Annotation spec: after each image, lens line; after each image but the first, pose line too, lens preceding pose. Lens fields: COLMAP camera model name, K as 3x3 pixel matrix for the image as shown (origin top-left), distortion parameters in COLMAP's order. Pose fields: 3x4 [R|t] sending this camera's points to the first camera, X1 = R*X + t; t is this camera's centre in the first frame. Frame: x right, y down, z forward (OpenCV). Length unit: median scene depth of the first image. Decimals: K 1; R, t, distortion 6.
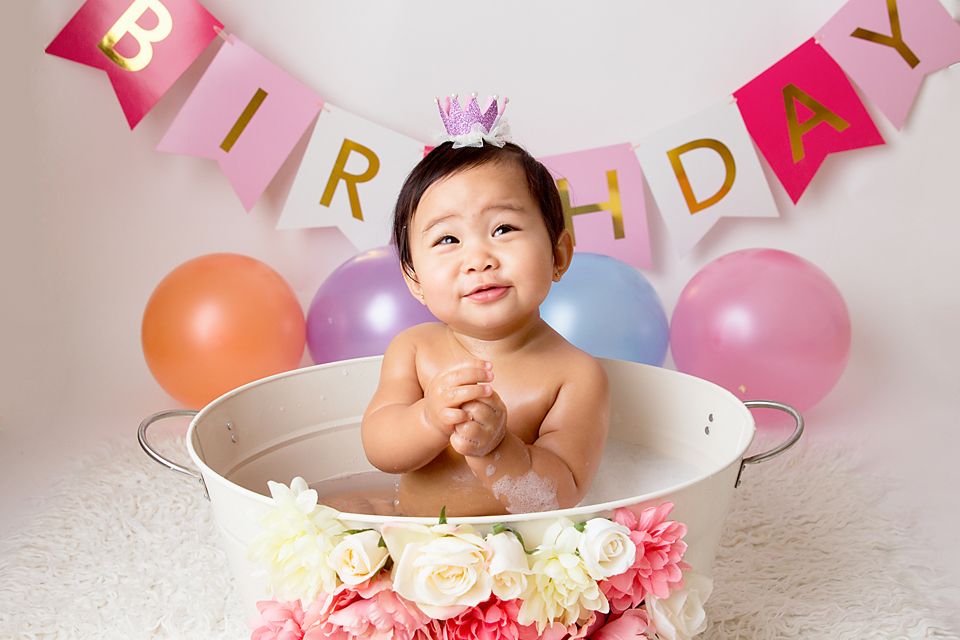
lens RADIAL K [[1024.6, 0, 497.5], [0, 1024.6, 321.5], [0, 0, 1]] dist [-0.069371, 0.000000]
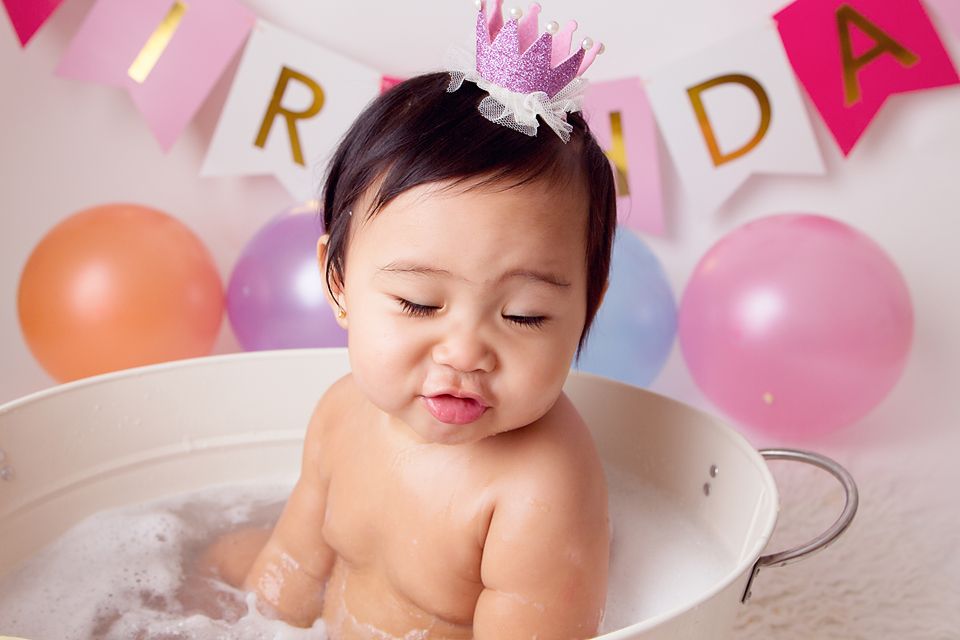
lens RADIAL K [[994.8, 0, 473.2], [0, 994.8, 312.7], [0, 0, 1]] dist [-0.075032, 0.000000]
pose [[0.997481, 0.030902, -0.063848, 0.059867], [-0.028460, 0.998841, 0.038818, -0.018138], [0.064974, -0.036903, 0.997204, 0.232046]]
